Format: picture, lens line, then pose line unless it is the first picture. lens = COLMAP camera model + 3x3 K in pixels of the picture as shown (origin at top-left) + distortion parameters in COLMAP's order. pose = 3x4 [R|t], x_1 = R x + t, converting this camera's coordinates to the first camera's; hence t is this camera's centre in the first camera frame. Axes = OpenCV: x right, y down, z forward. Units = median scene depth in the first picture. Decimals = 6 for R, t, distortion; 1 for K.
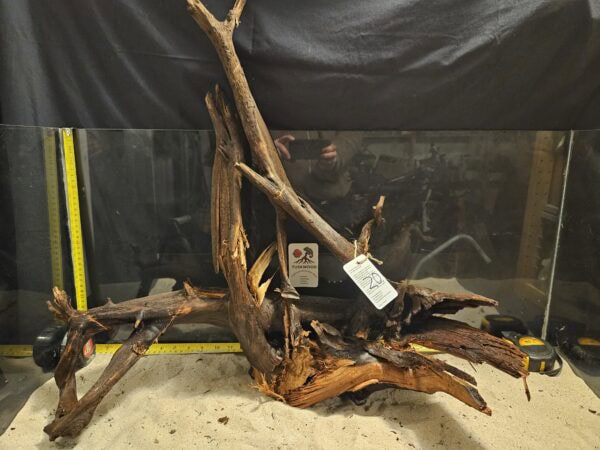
lens RADIAL K [[399.4, 0, 298.4], [0, 399.4, 227.7], [0, 0, 1]] dist [0.038473, -0.031167]
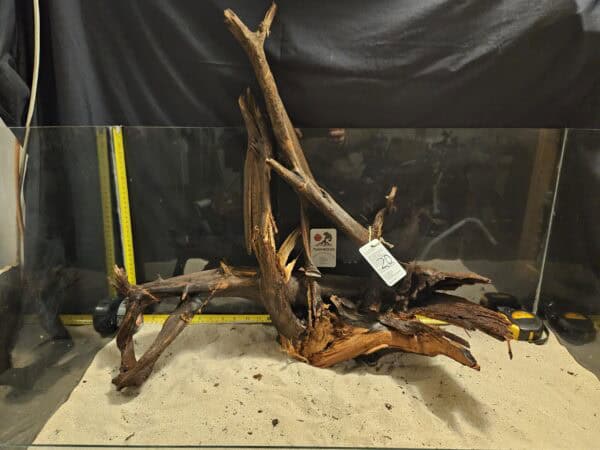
lens RADIAL K [[399.4, 0, 303.5], [0, 399.4, 233.7], [0, 0, 1]] dist [0.038473, -0.031167]
pose [[0.999887, 0.004604, -0.014326, -0.031145], [-0.003708, 0.998072, 0.061949, -0.018239], [0.014583, -0.061888, 0.997977, -0.145259]]
